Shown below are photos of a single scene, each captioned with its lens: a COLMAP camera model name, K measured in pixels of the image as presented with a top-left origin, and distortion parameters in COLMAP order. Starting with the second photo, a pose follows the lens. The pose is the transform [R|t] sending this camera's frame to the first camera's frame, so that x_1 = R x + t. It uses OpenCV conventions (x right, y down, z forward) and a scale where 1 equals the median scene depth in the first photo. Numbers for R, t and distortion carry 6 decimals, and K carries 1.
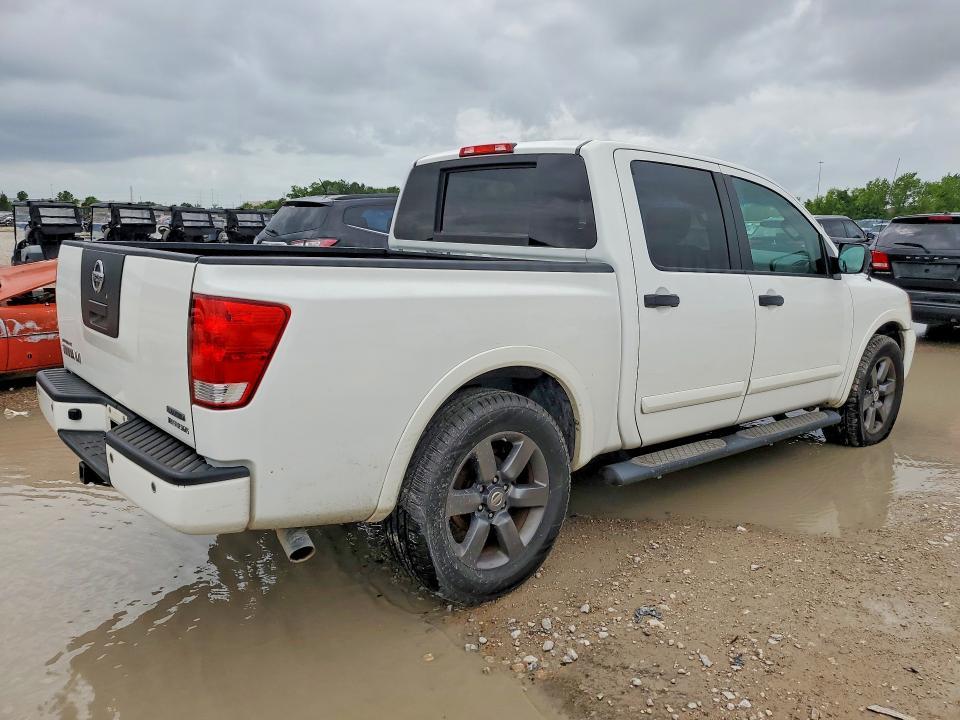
lens RADIAL K [[738.5, 0, 480.0], [0, 738.5, 360.0], [0, 0, 1]] dist [0.032168, 0.004386]
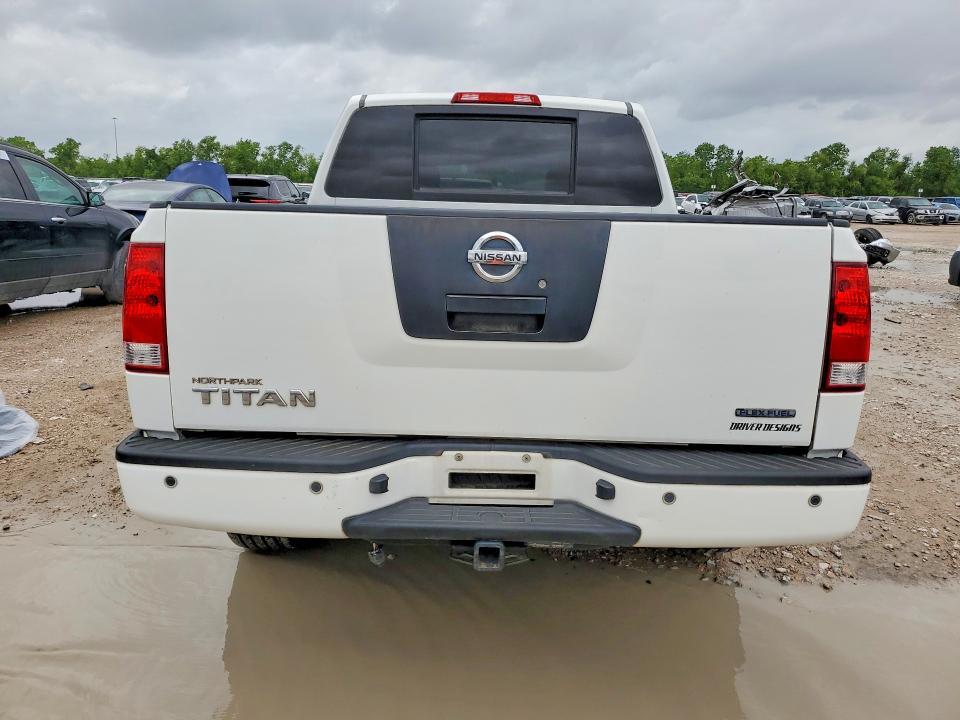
lens RADIAL K [[738.5, 0, 480.0], [0, 738.5, 360.0], [0, 0, 1]] dist [0.032168, 0.004386]
pose [[0.666075, -0.158907, 0.728761, -0.732221], [0.118906, 0.987169, 0.106575, -0.067153], [-0.736346, 0.015668, 0.676424, 0.410226]]
